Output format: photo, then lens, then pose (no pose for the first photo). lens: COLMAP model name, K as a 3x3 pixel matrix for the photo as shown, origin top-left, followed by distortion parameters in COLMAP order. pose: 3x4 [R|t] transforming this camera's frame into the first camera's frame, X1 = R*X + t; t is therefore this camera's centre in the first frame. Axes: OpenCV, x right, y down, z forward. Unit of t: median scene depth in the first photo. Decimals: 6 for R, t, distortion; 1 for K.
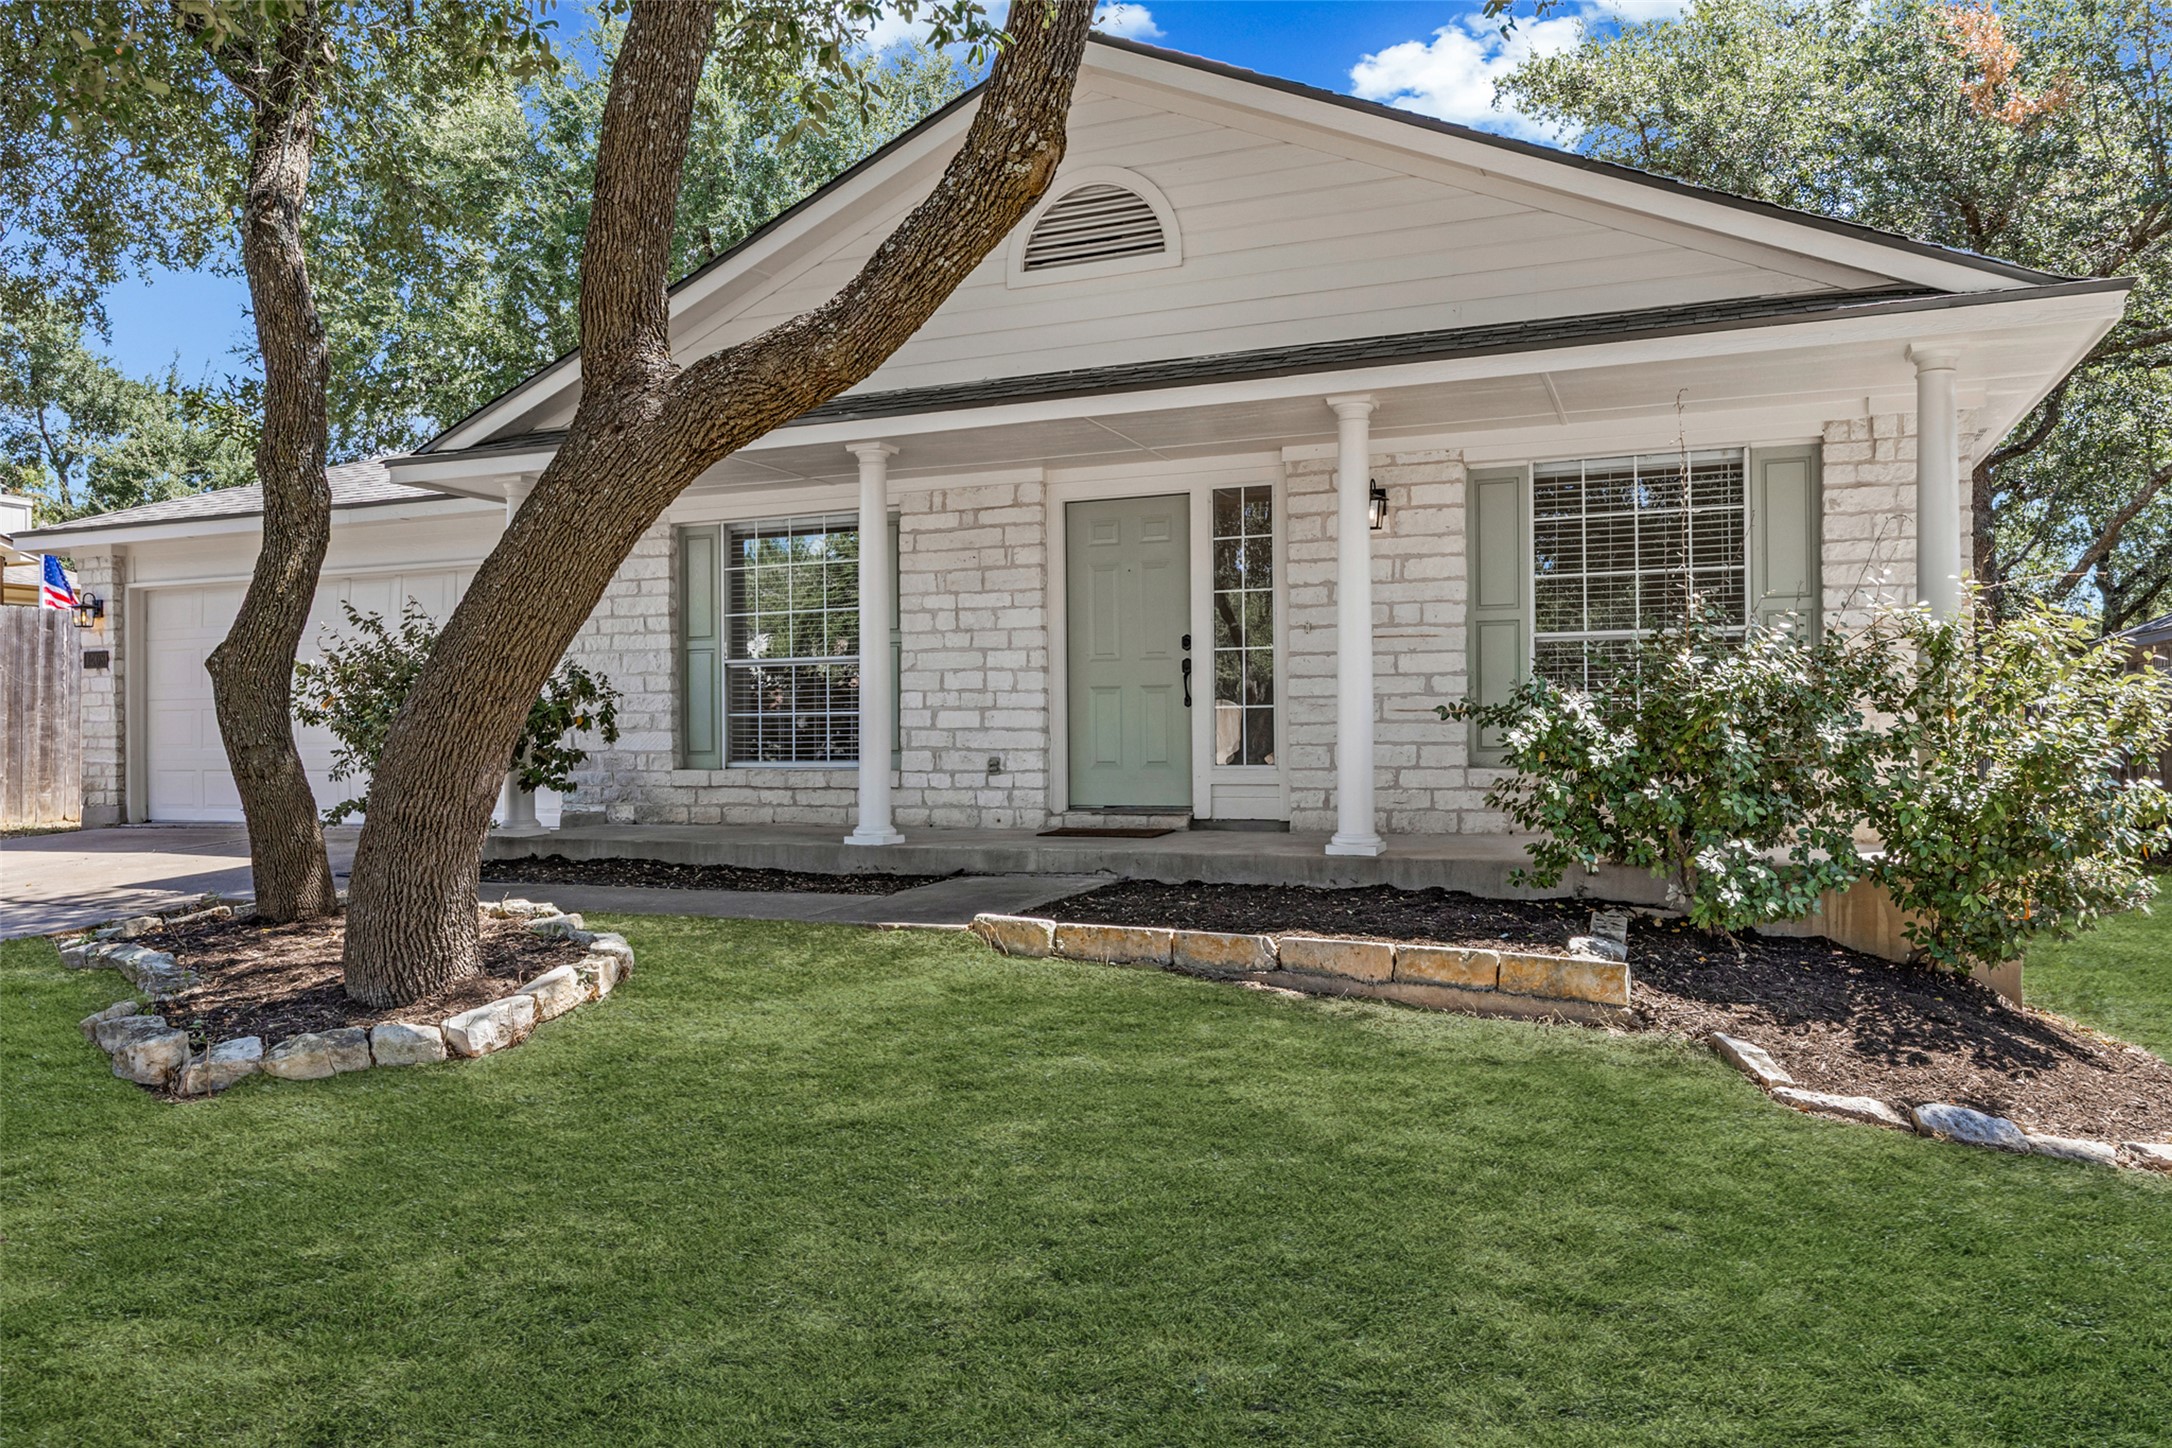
lens RADIAL K [[1556.5, 0, 1097.4], [0, 1556.5, 732.4], [0, 0, 1]] dist [-0.020049, 0.001076]
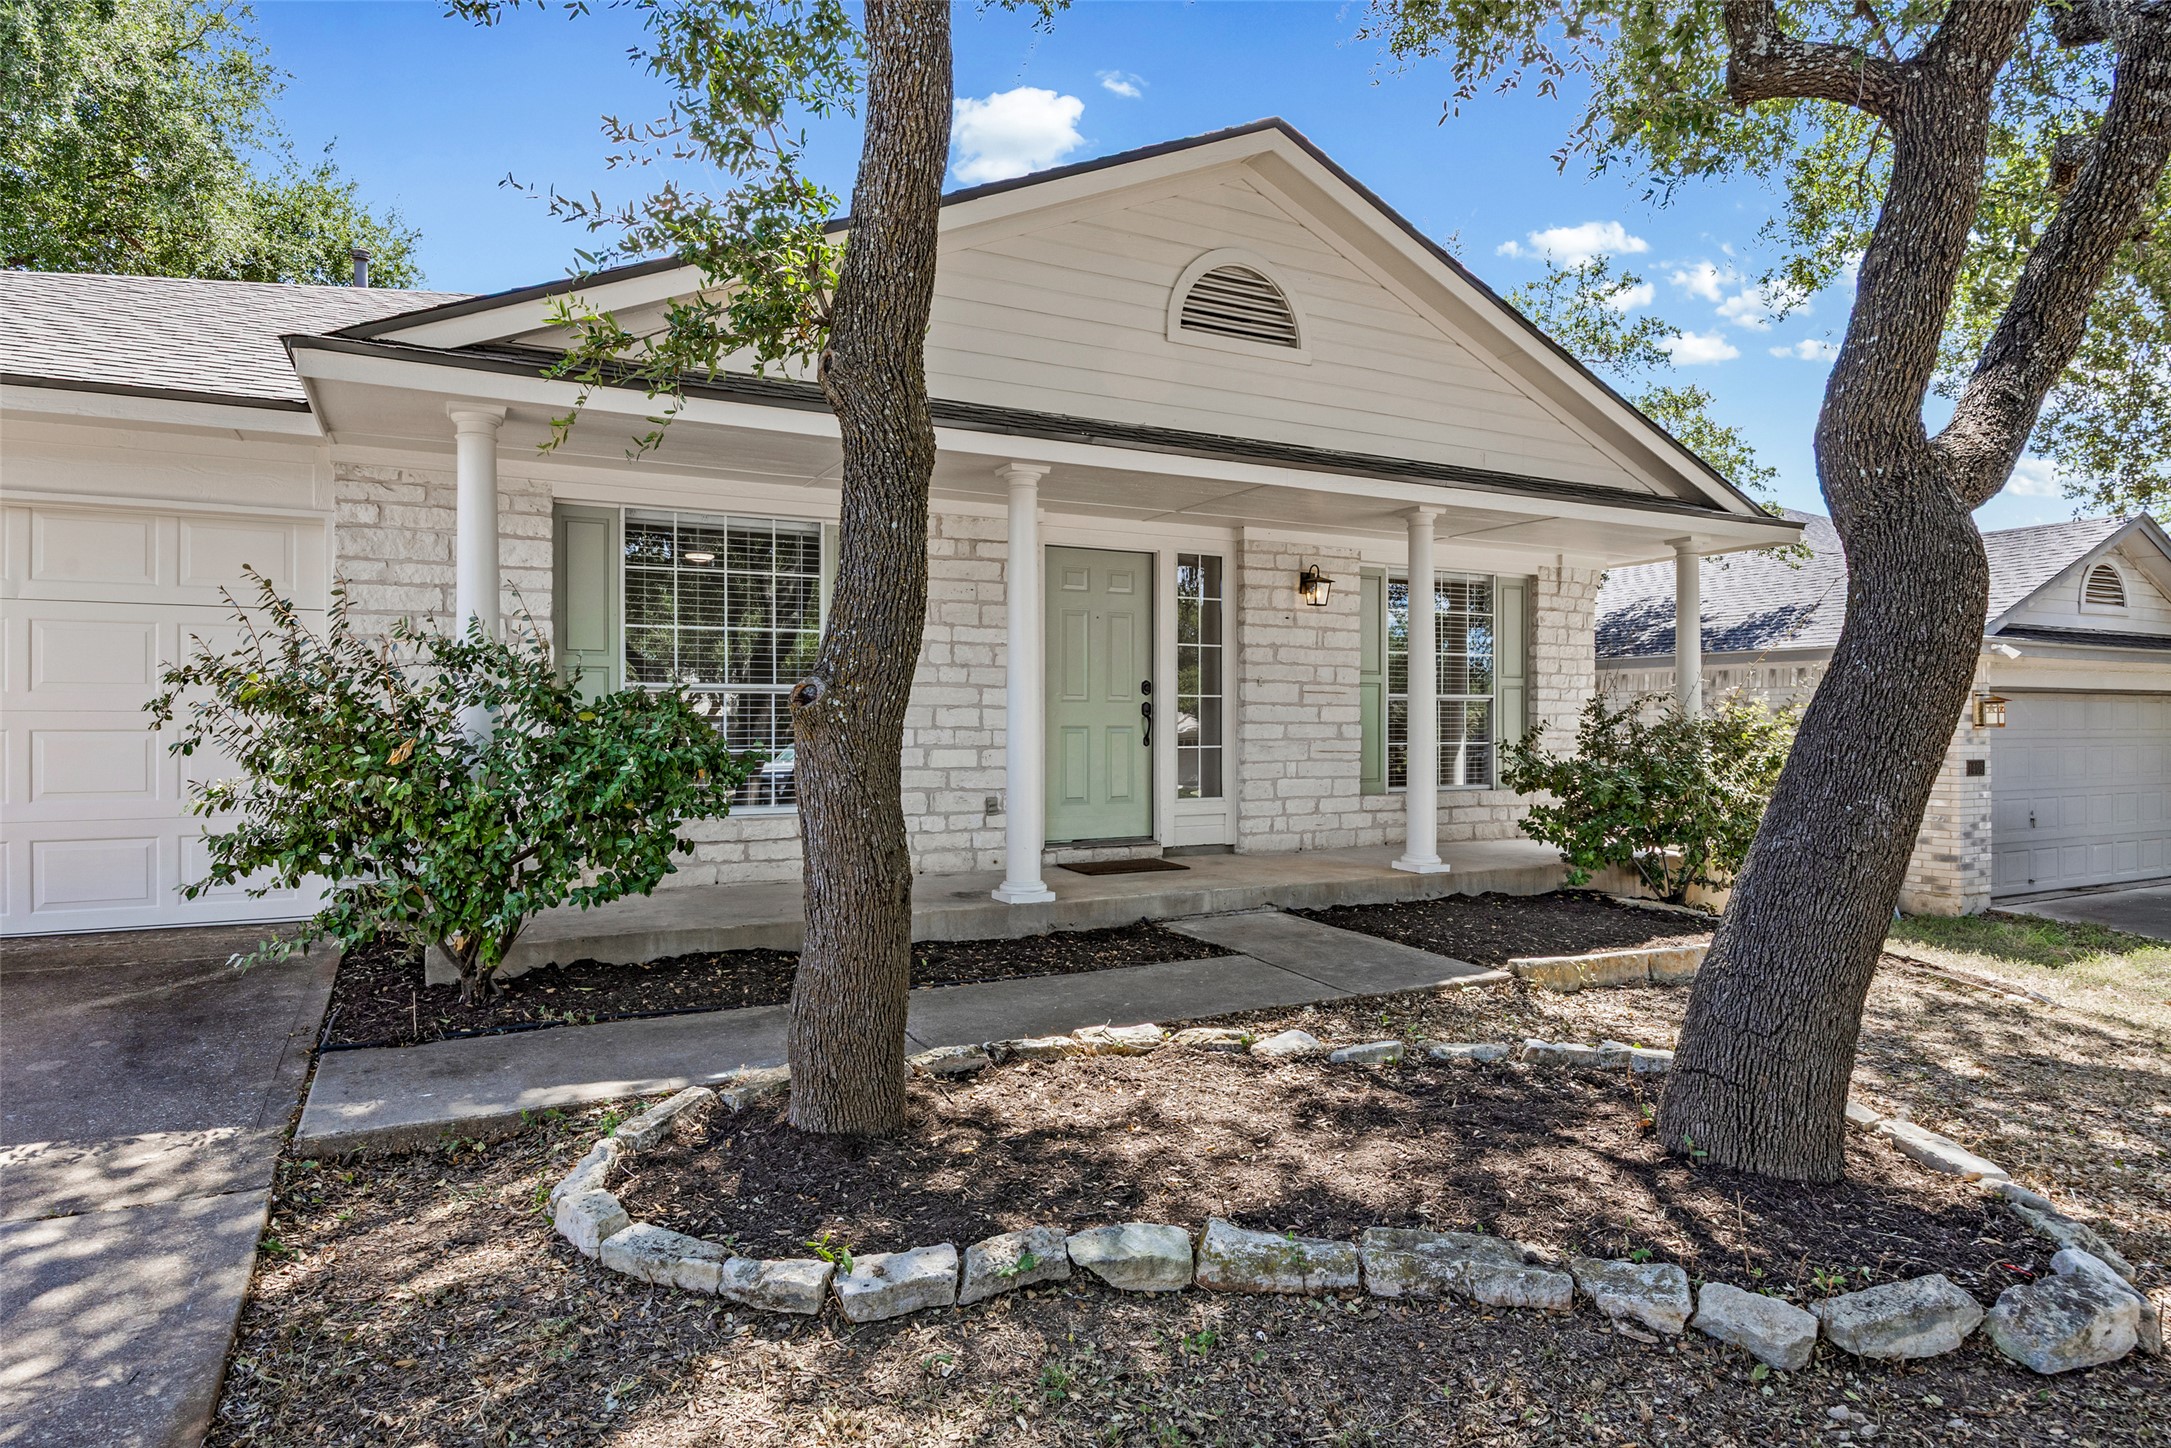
lens RADIAL K [[1216.4, 0, 1089.0], [0, 1216.4, 722.4], [0, 0, 1]] dist [-0.008396, -0.000604]
pose [[0.641596, 0.011668, 0.766954, -0.725943], [-0.009357, 0.999929, -0.007385, -0.030713], [-0.766985, -0.002438, 0.641660, 0.550426]]
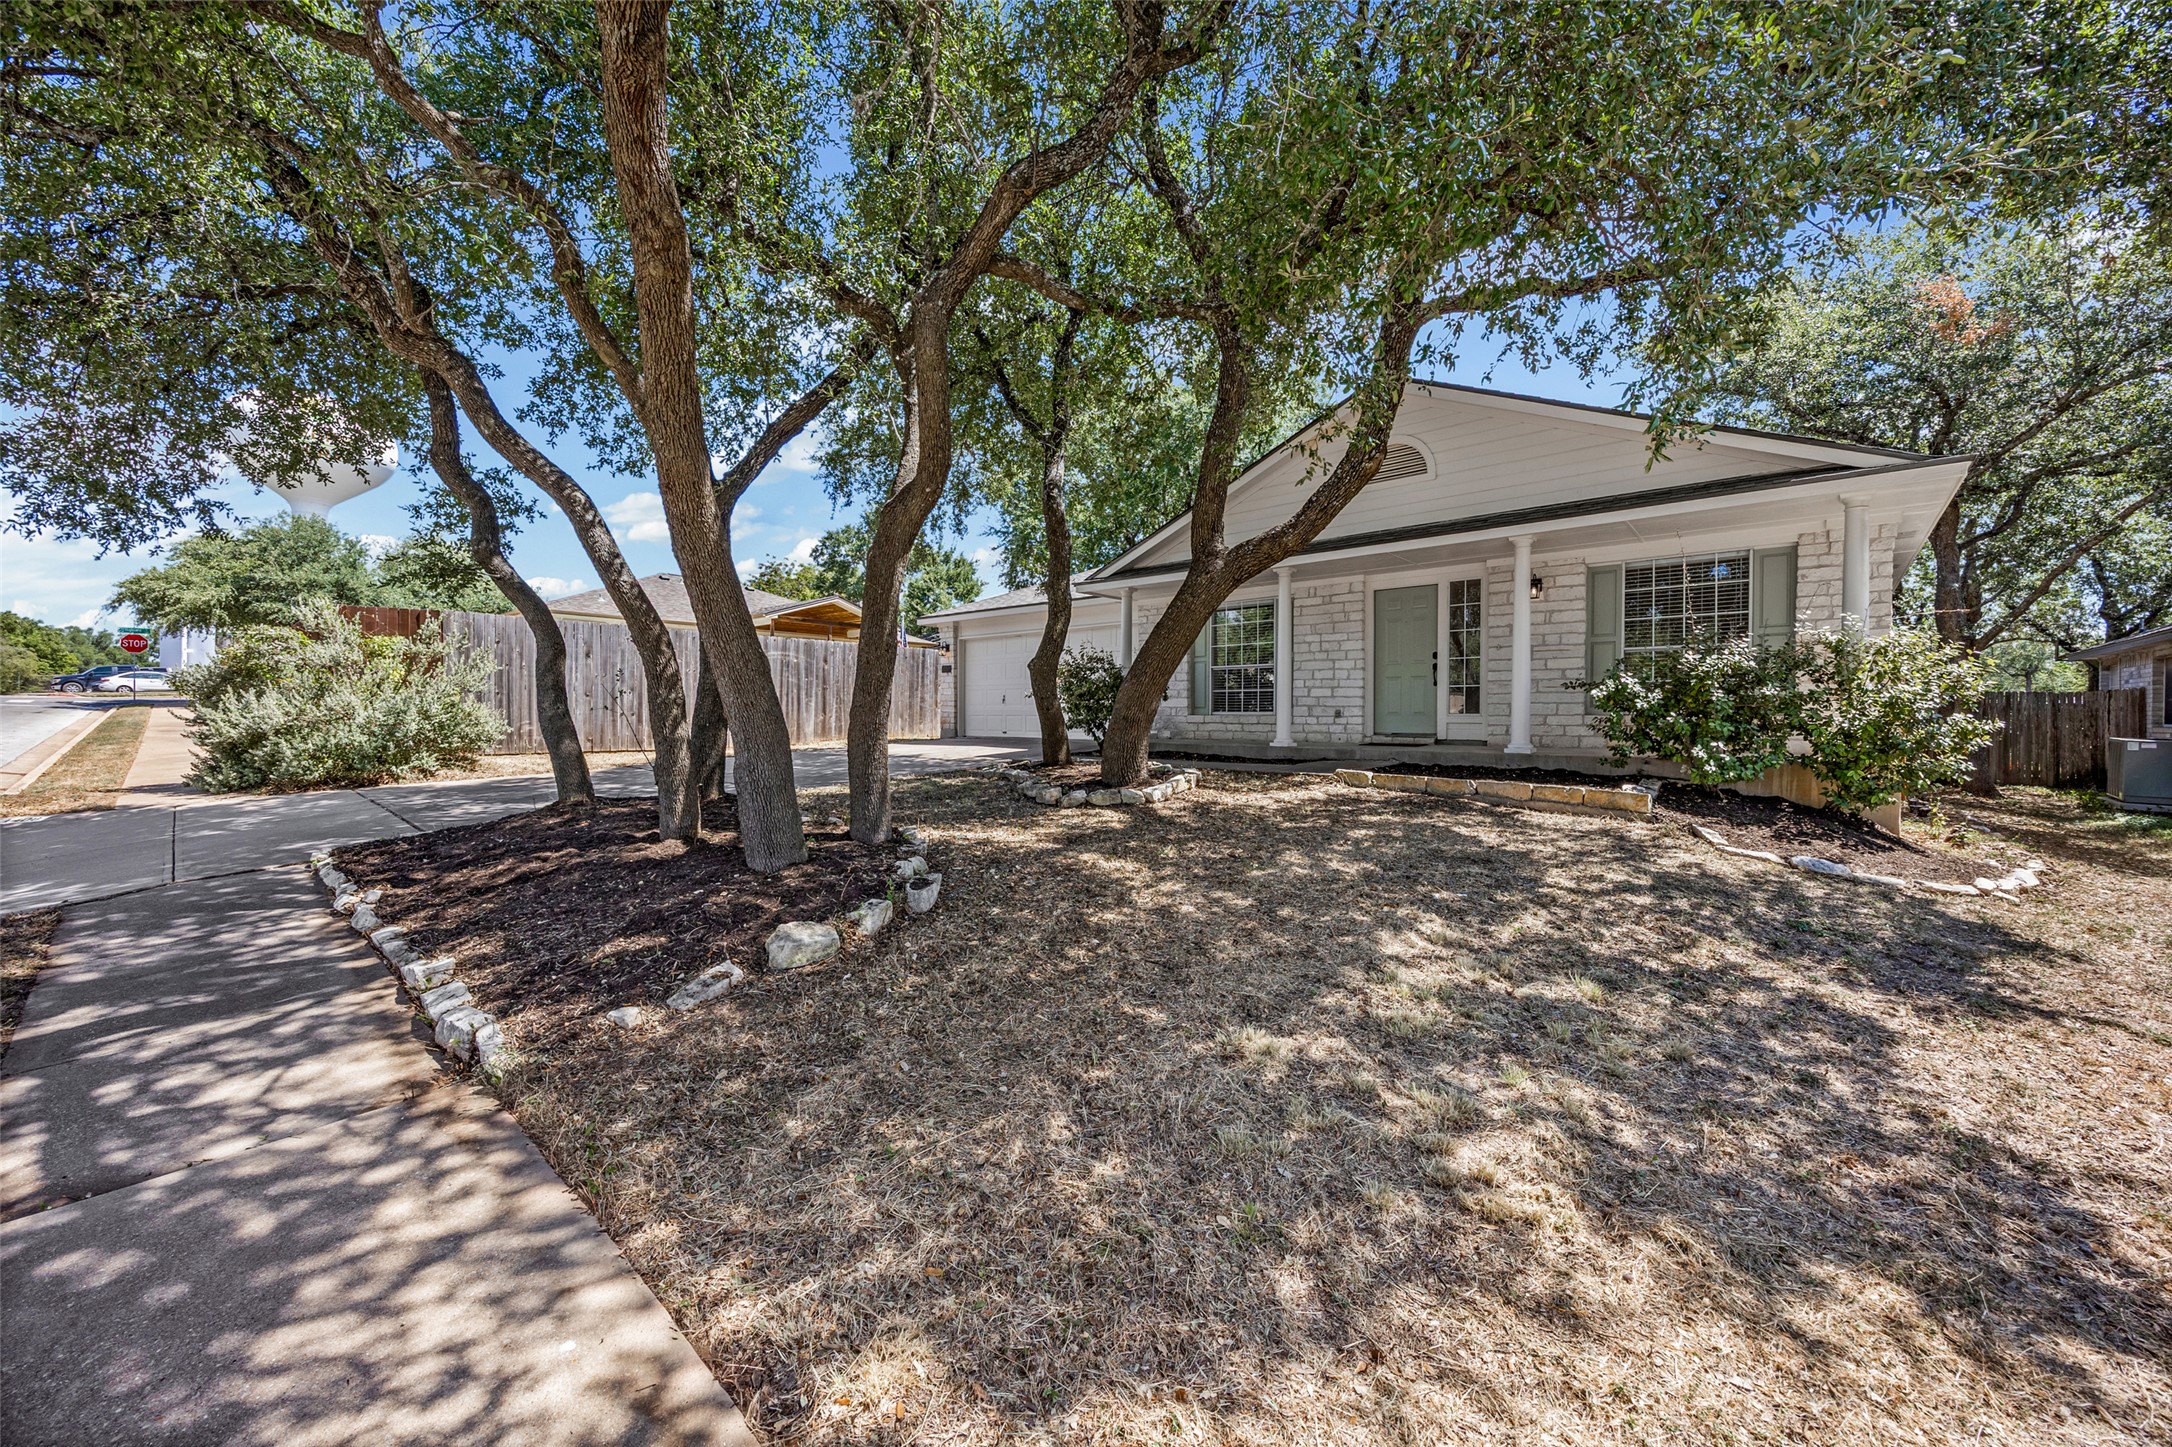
lens RADIAL K [[843.9, 0, 1080.5], [0, 843.9, 722.8], [0, 0, 1]] dist [-0.001642, 0.000208]
pose [[0.942887, 0.015263, -0.332764, -0.015595], [-0.012125, 0.999860, 0.011506, 0.029585], [0.332893, -0.006814, 0.942940, -0.268504]]
